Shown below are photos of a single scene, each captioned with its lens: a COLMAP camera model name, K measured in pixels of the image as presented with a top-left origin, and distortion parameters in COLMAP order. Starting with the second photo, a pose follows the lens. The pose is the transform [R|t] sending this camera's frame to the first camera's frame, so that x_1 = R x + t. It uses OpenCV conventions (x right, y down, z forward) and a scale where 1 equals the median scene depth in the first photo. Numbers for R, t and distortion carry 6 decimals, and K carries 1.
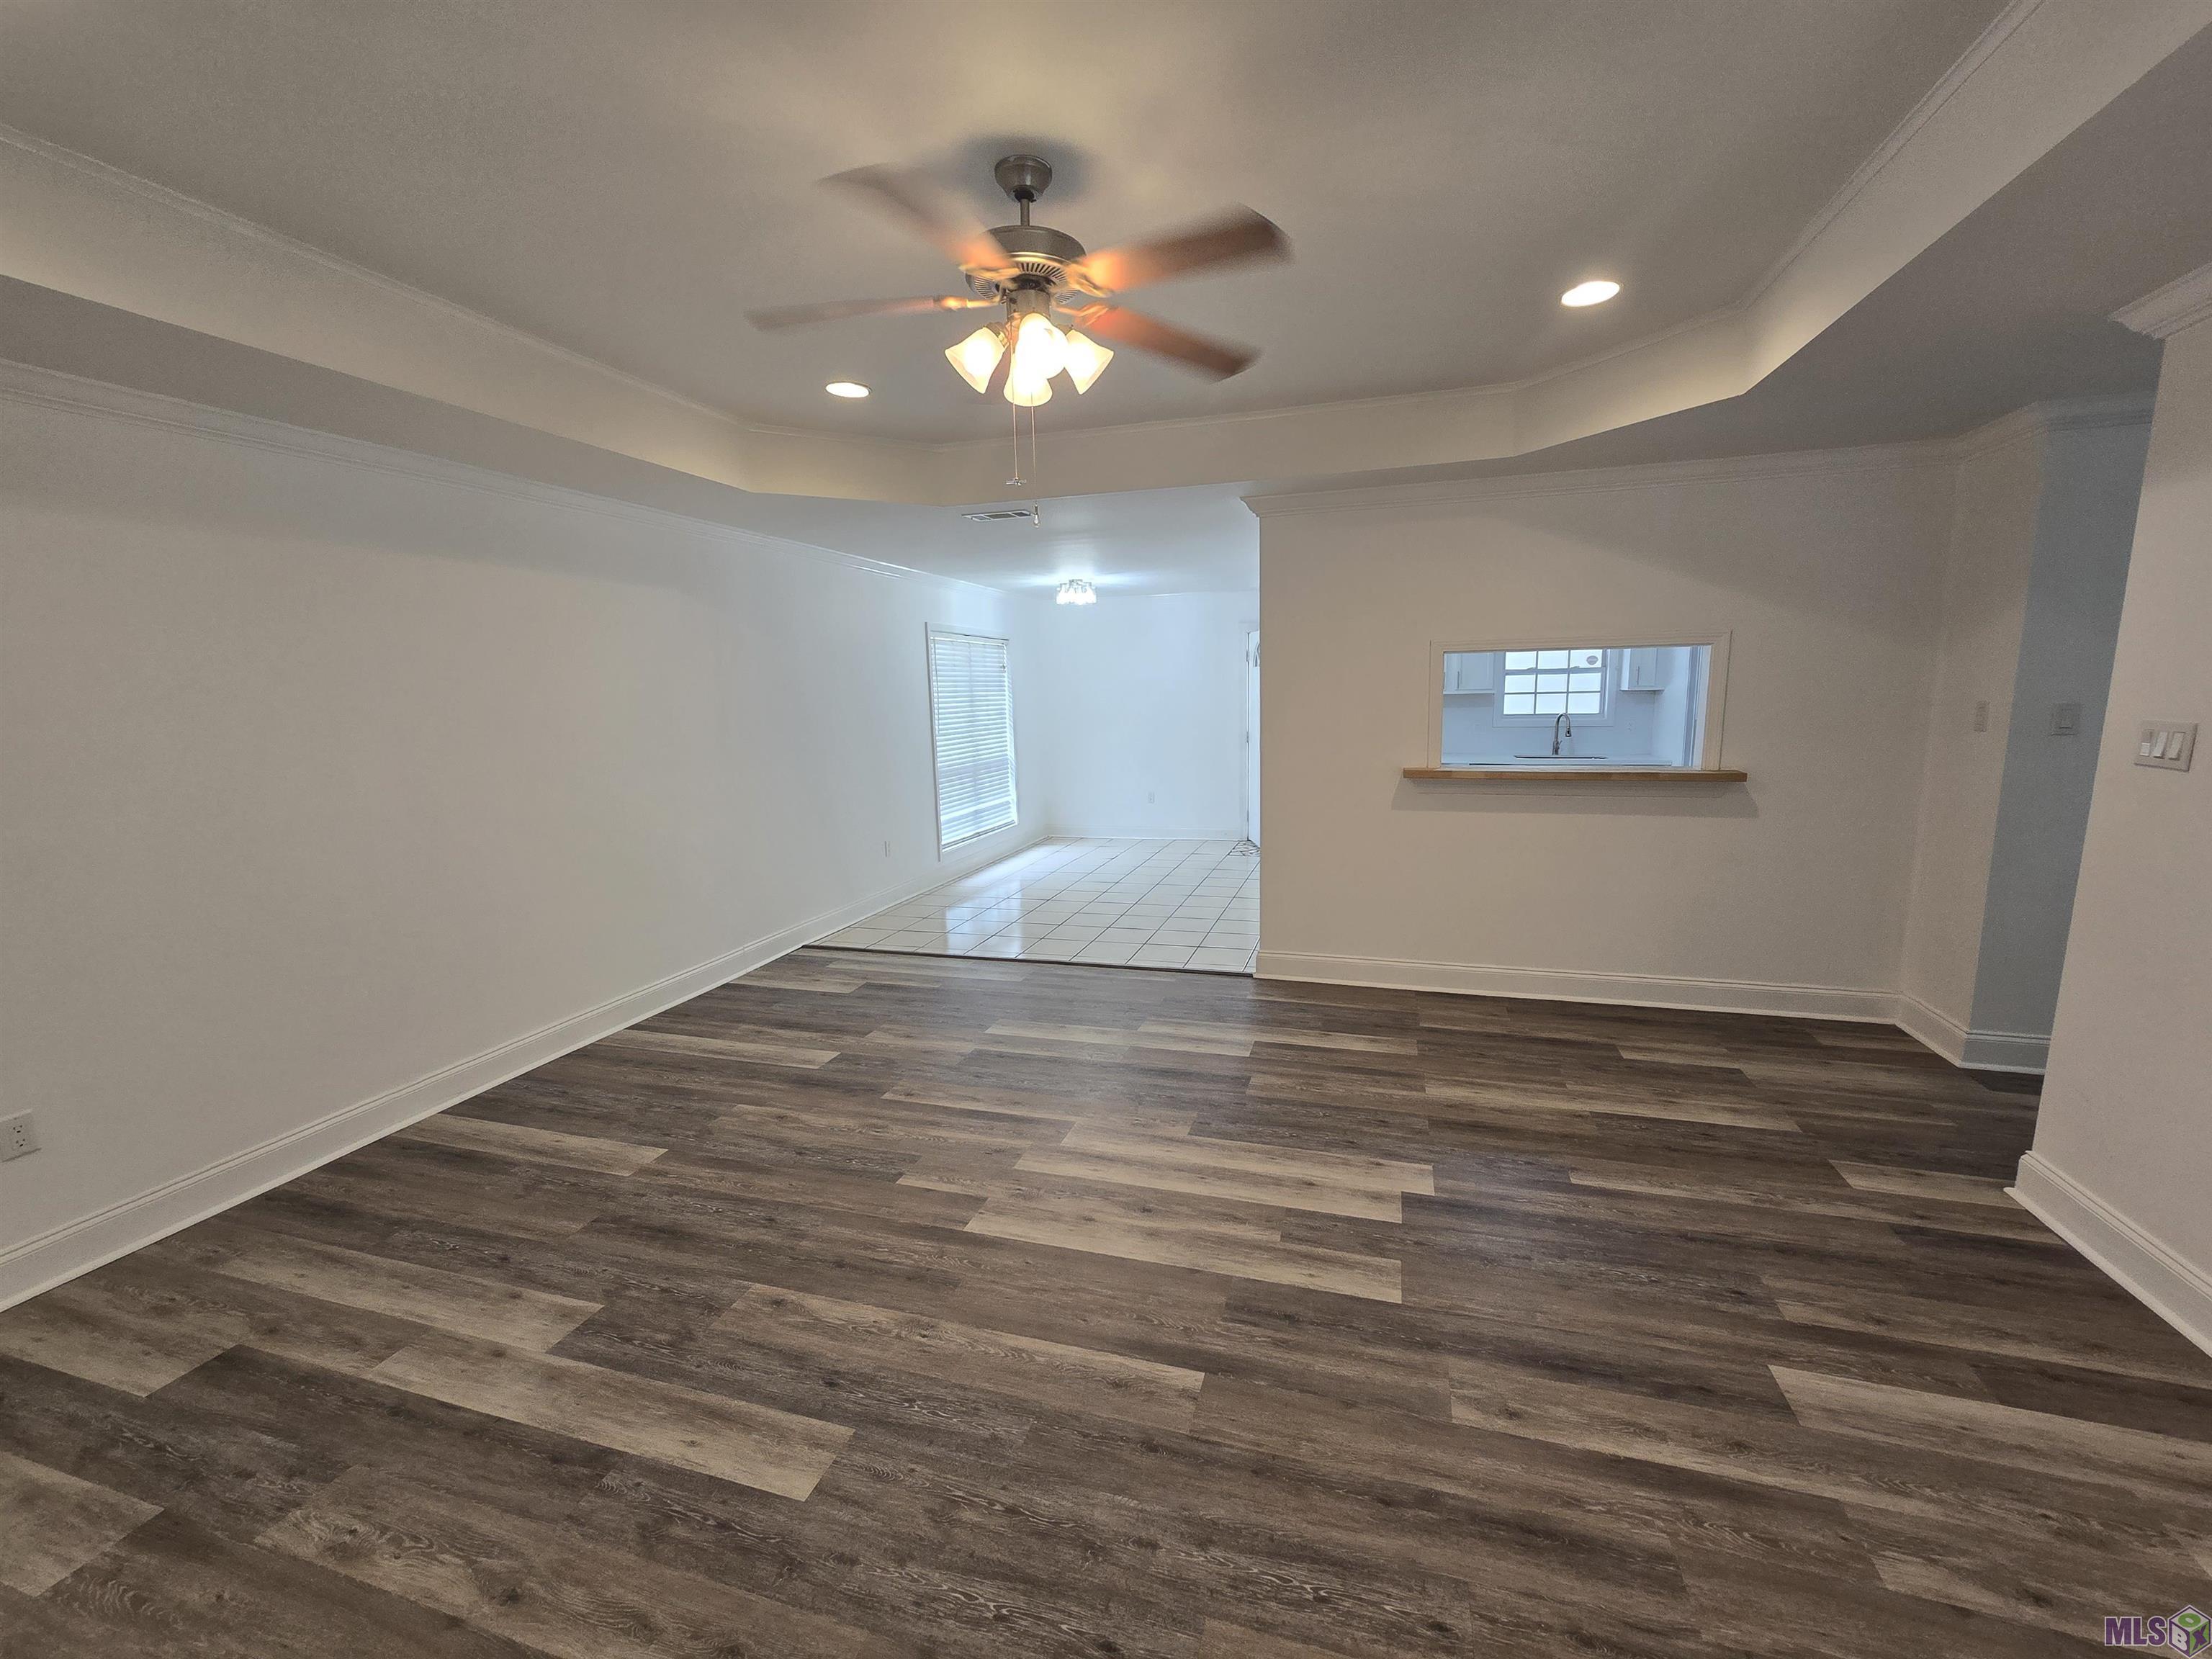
lens RADIAL K [[905.0, 0, 1118.9], [0, 905.0, 833.6], [0, 0, 1]] dist [-0.006961, 0.003084]
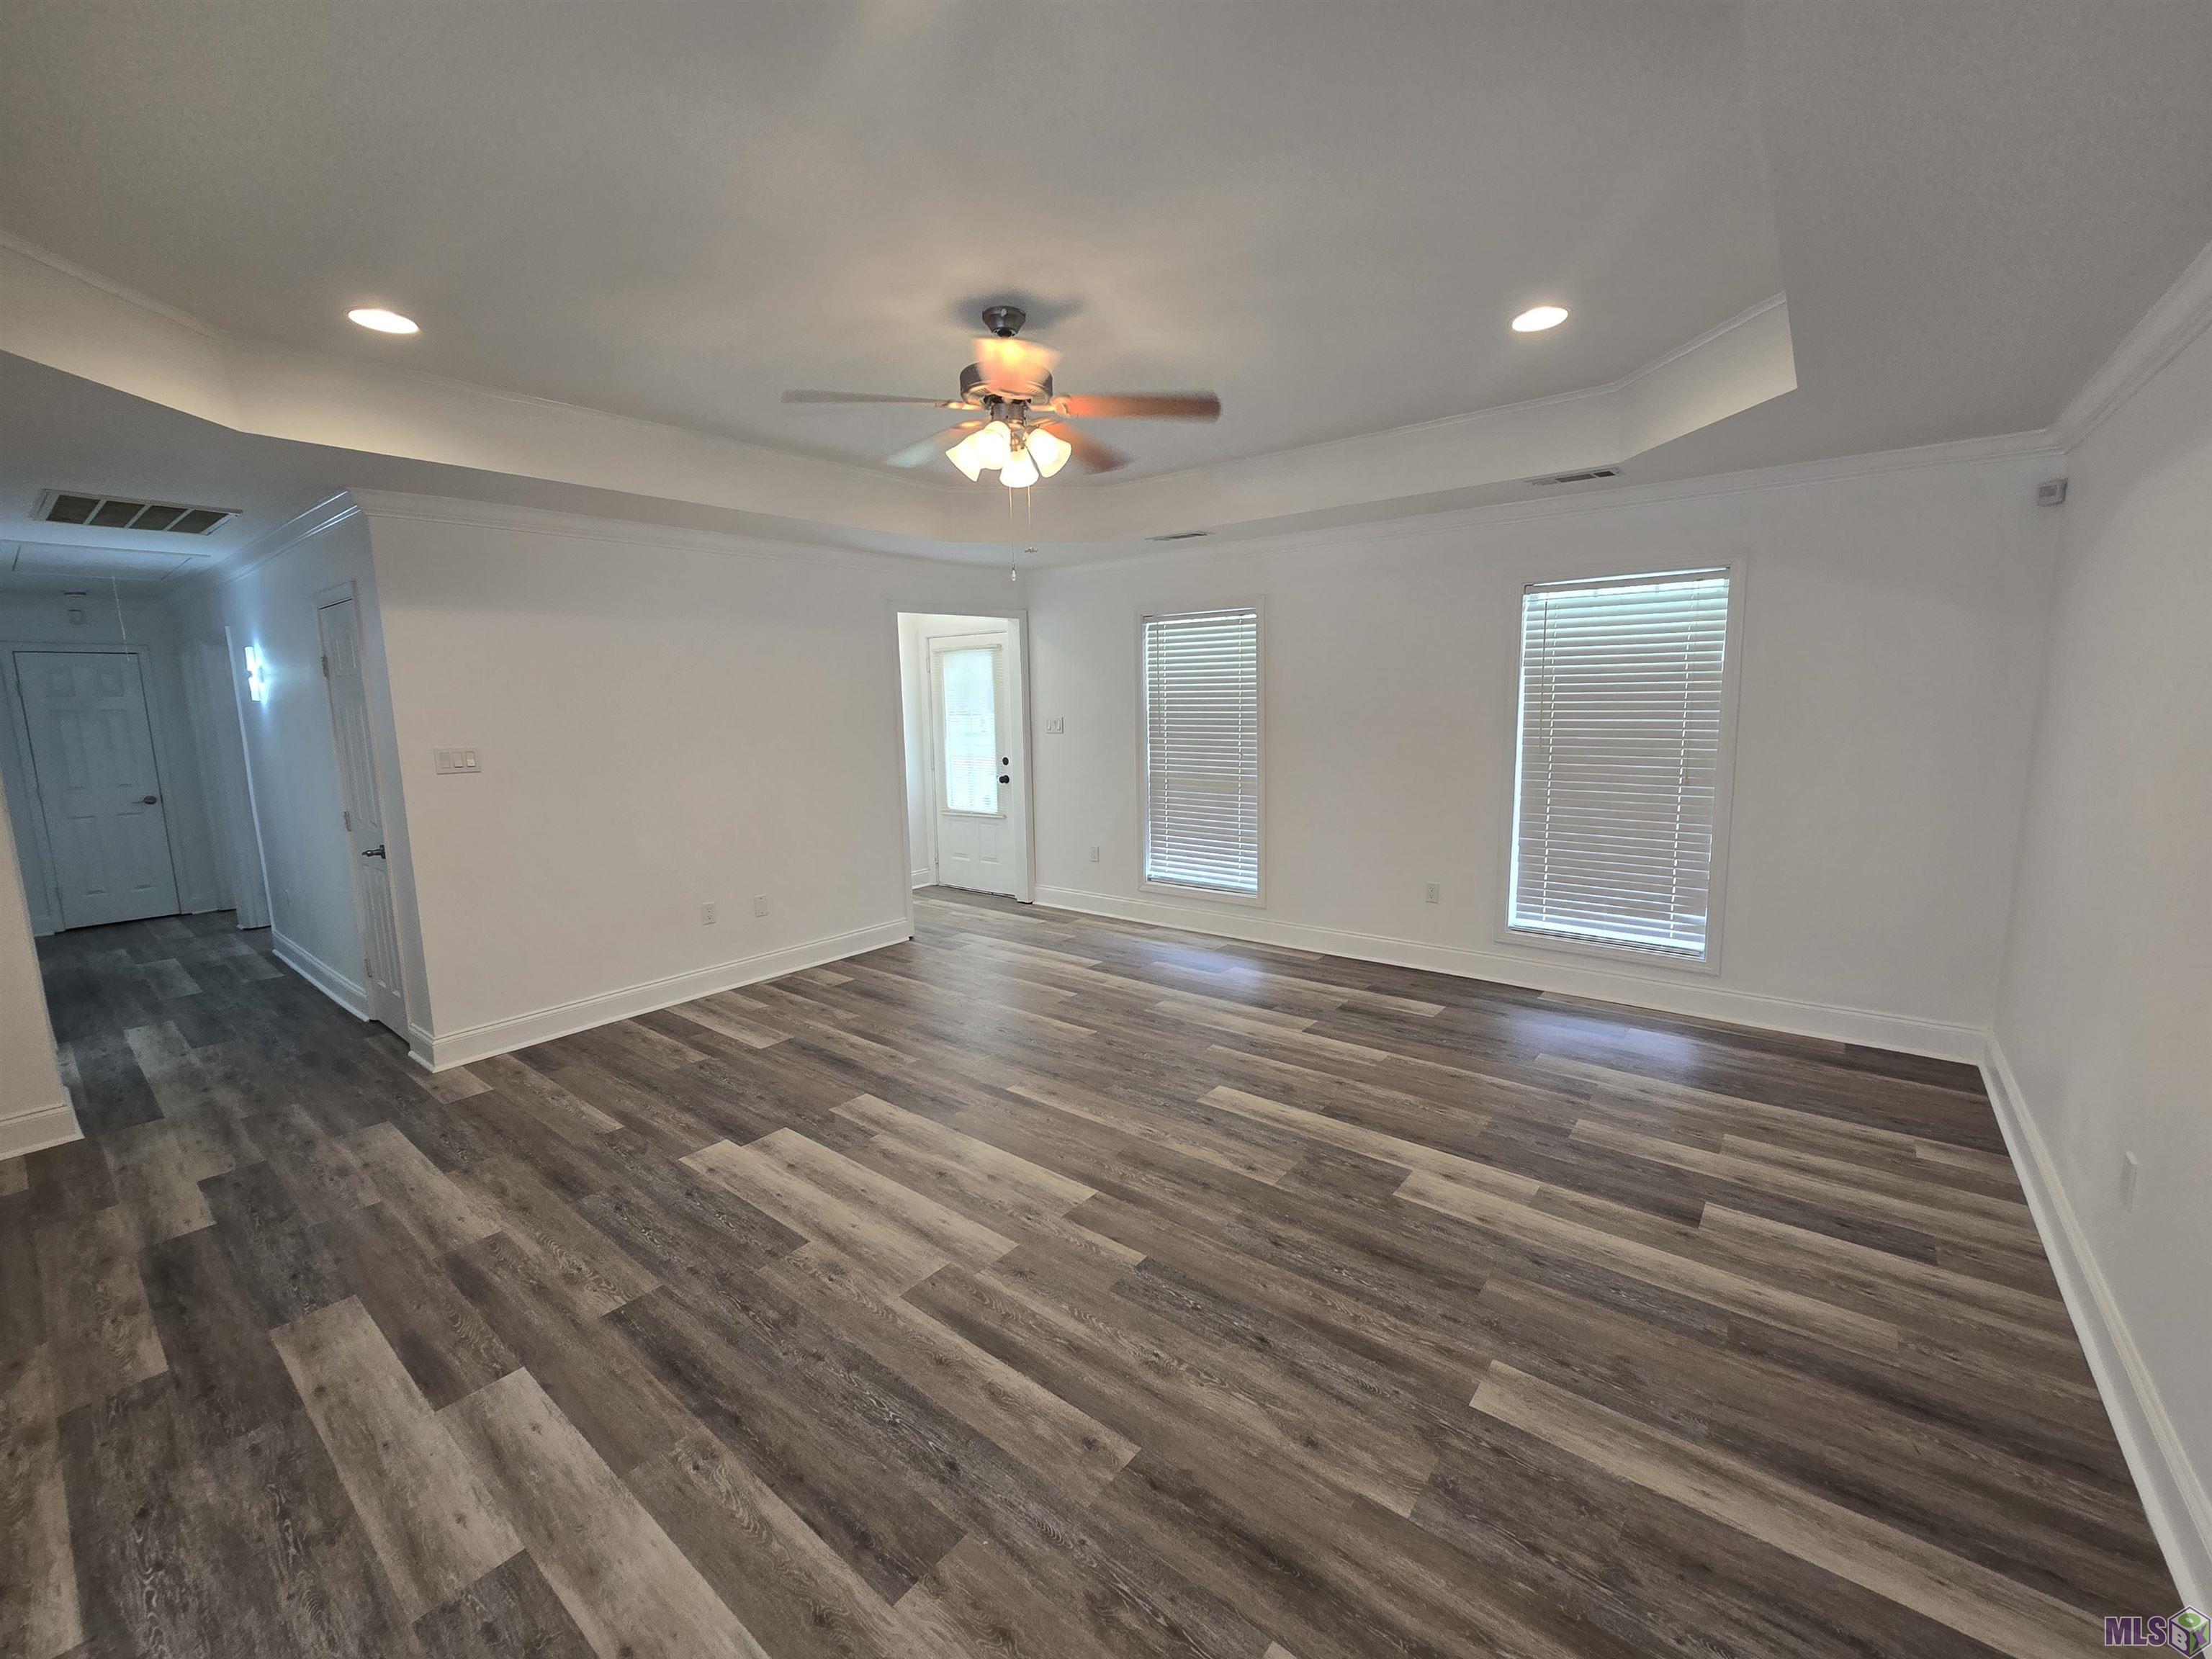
lens RADIAL K [[905.0, 0, 1119.3], [0, 905.0, 833.7], [0, 0, 1]] dist [-0.006961, 0.003084]
pose [[-0.929161, -0.014914, 0.369373, -0.650398], [0.099975, 0.951815, 0.289919, -0.318878], [-0.355899, 0.306309, -0.882899, 1.994491]]
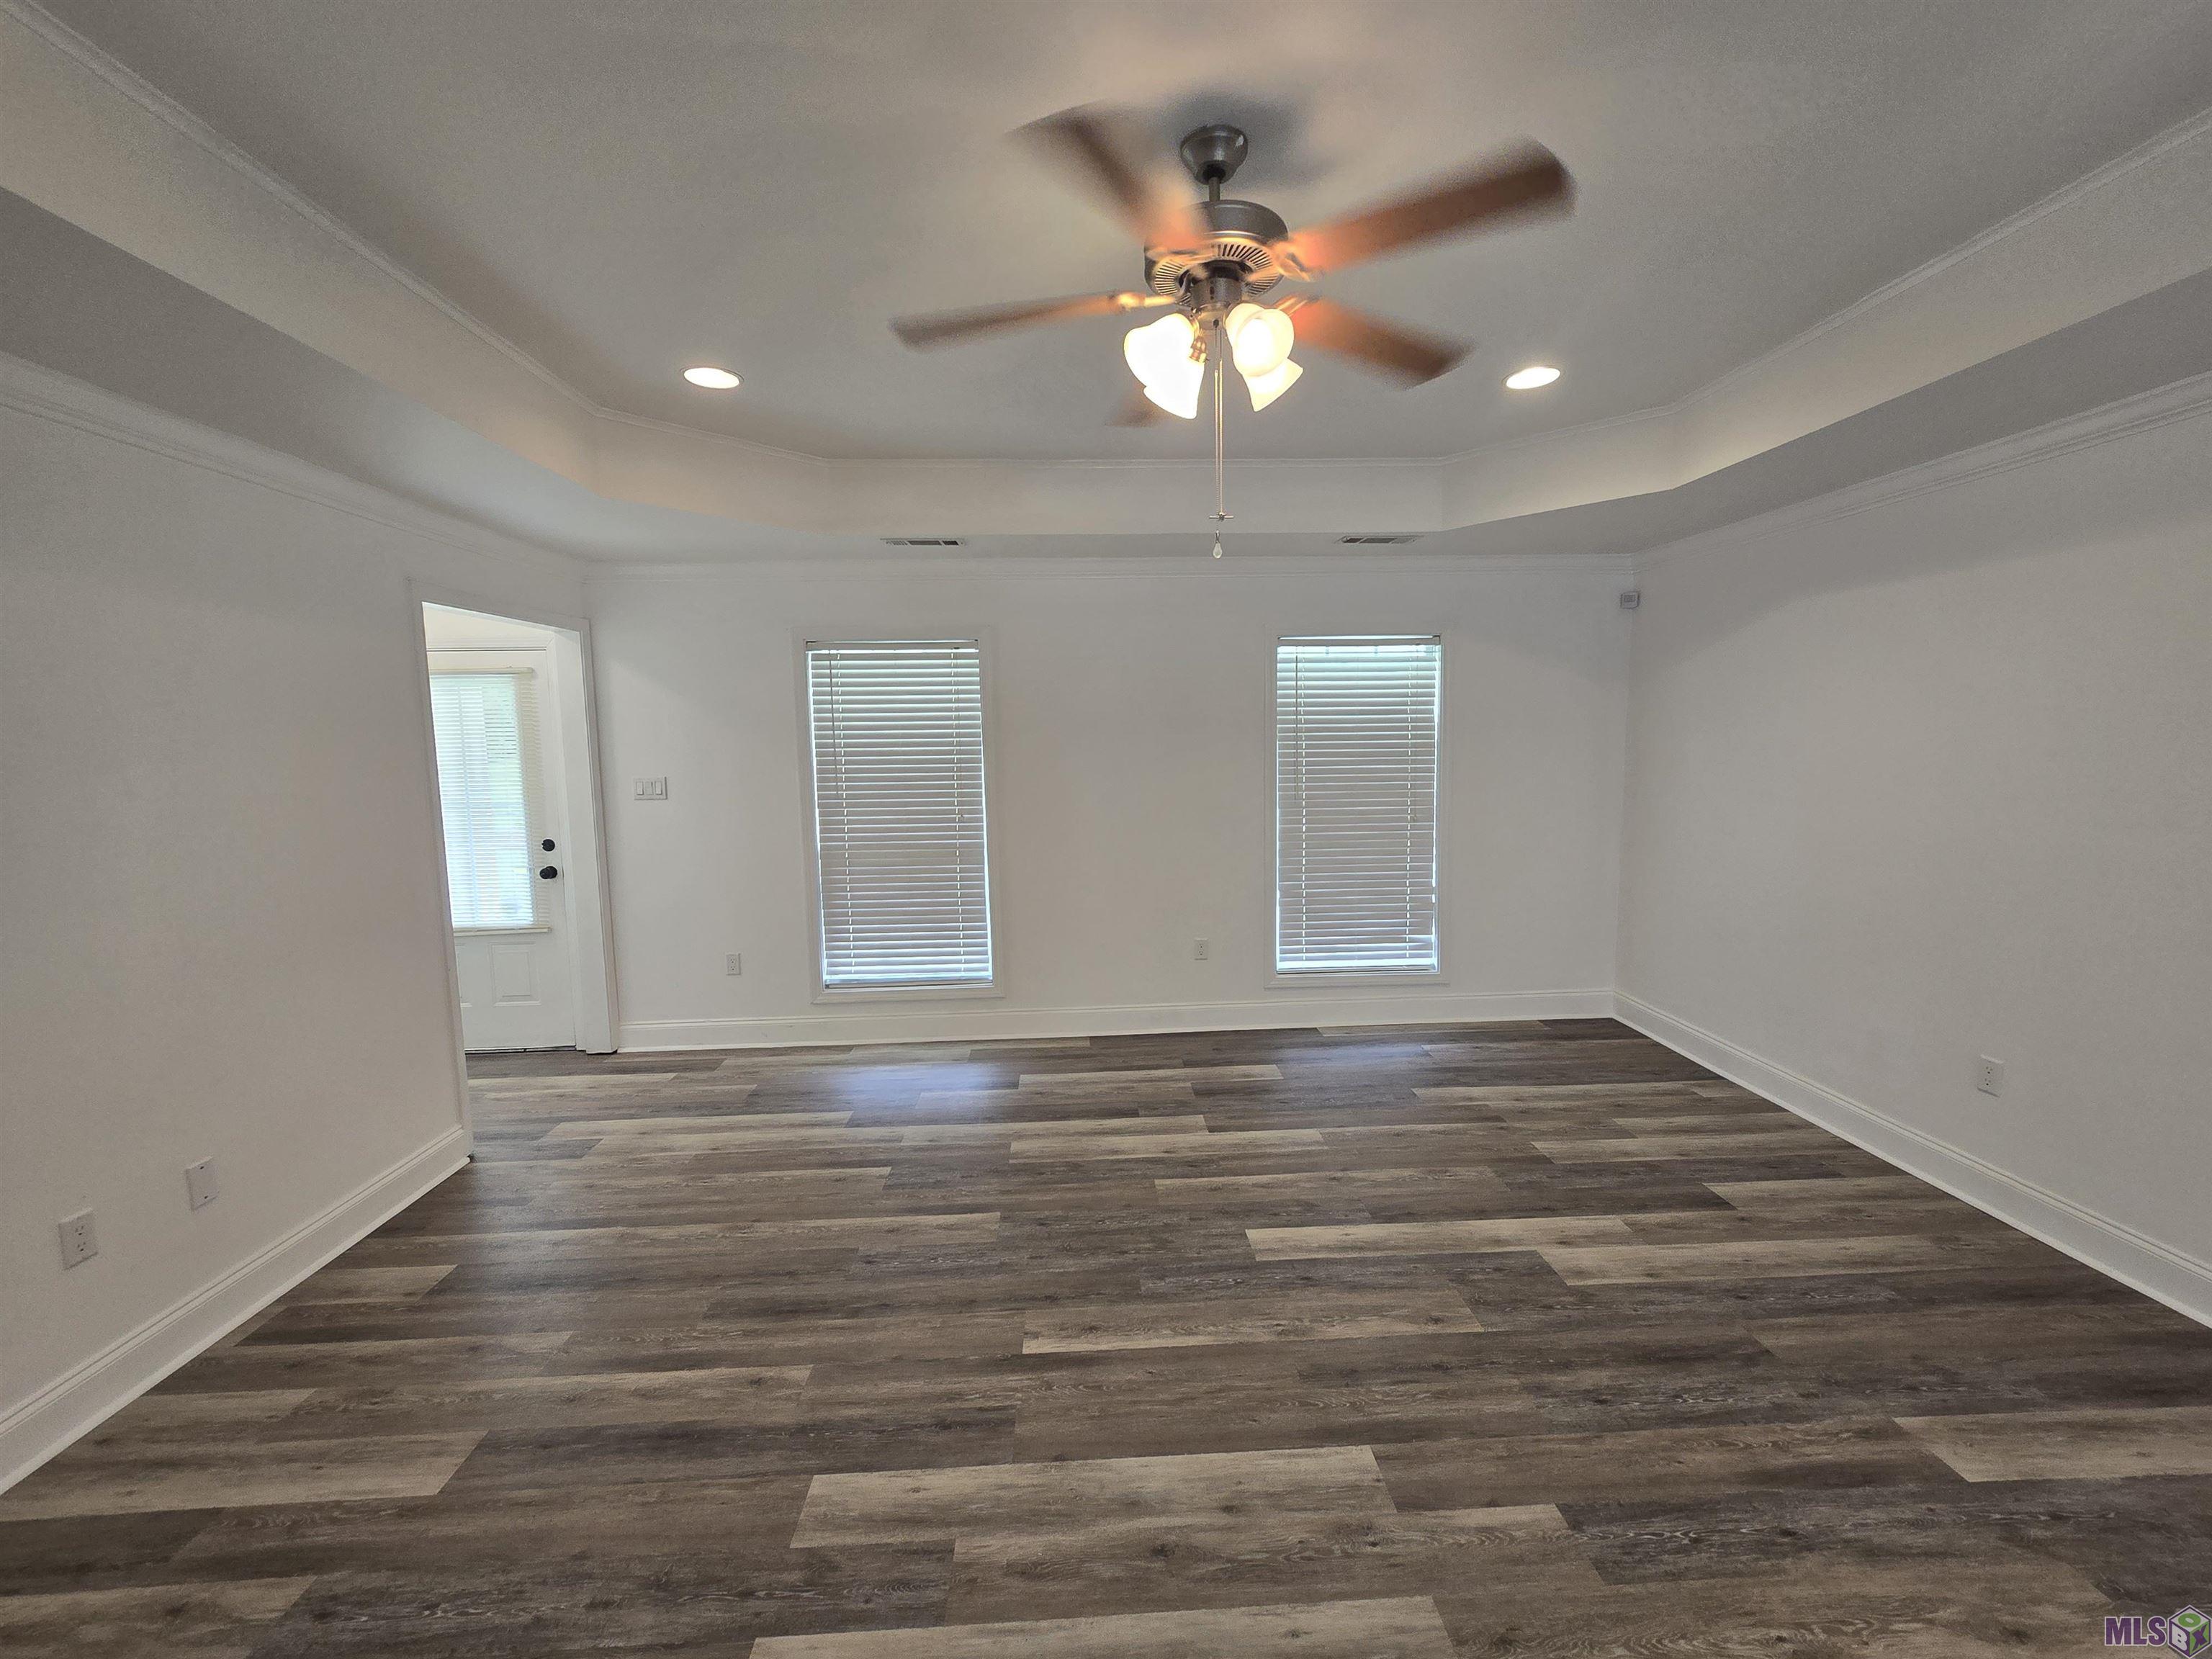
lens RADIAL K [[905.0, 0, 1115.2], [0, 905.0, 836.5], [0, 0, 1]] dist [-0.006961, 0.003084]
pose [[-0.940781, 0.075021, -0.330610, 0.265754], [-0.016705, 0.963764, 0.266232, -0.280924], [0.338603, 0.255989, -0.905438, 1.620820]]
